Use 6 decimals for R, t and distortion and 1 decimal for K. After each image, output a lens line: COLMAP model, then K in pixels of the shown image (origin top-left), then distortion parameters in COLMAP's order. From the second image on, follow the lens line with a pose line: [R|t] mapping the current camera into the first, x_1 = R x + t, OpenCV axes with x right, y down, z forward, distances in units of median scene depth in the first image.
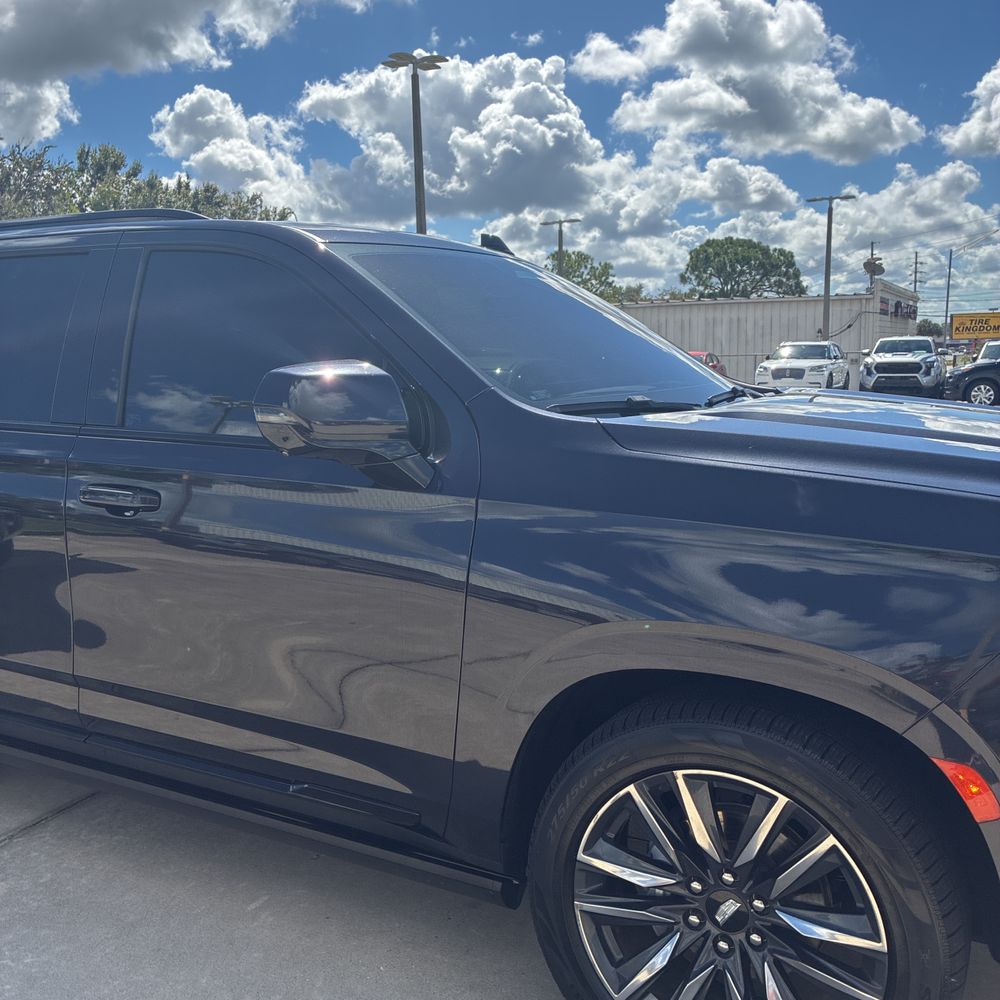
lens RADIAL K [[1016.1, 0, 484.8], [0, 1016.1, 499.8], [0, 0, 1]] dist [0.008545, 0.020287]
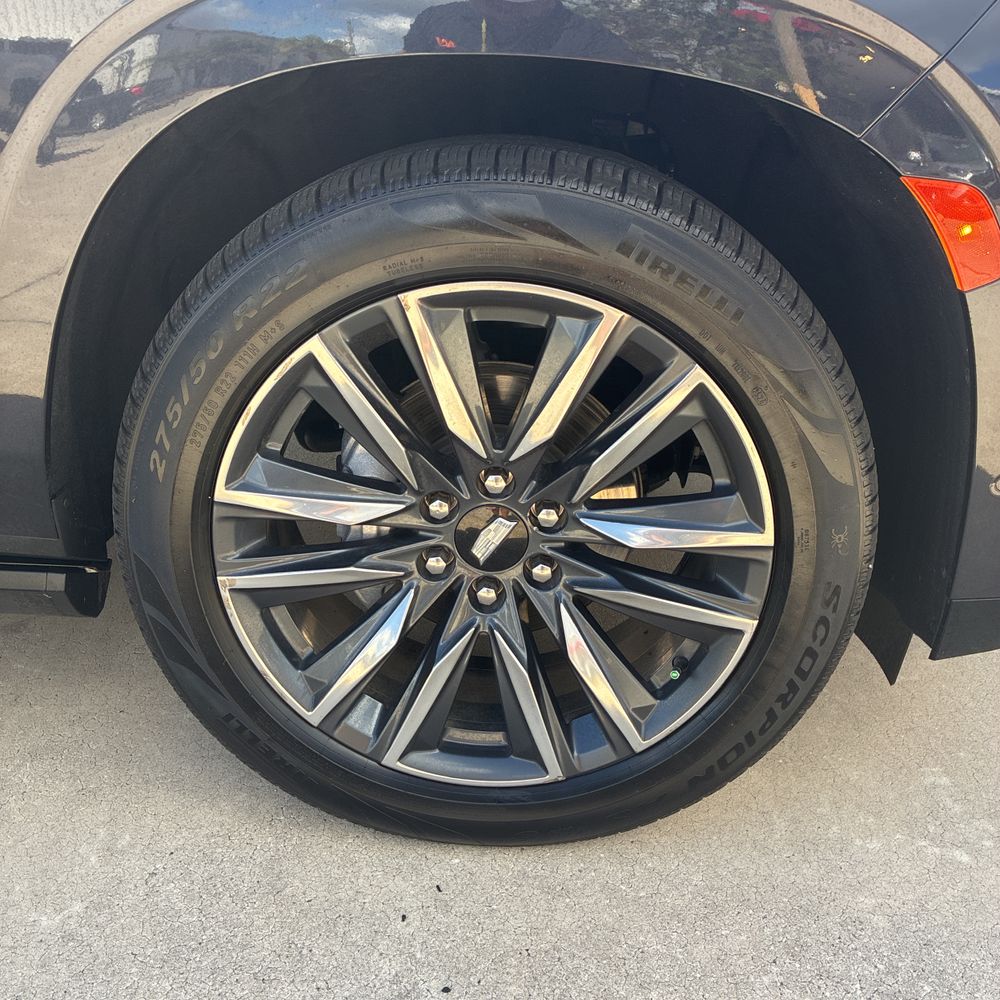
lens RADIAL K [[1021.7, 0, 463.0], [0, 1021.7, 502.4], [0, 0, 1]] dist [0.024168, -0.047280]
pose [[0.897845, -0.164329, 0.408498, -0.009647], [0.035003, 0.951448, 0.305813, 0.206681], [-0.438919, -0.260274, 0.860004, 0.514574]]
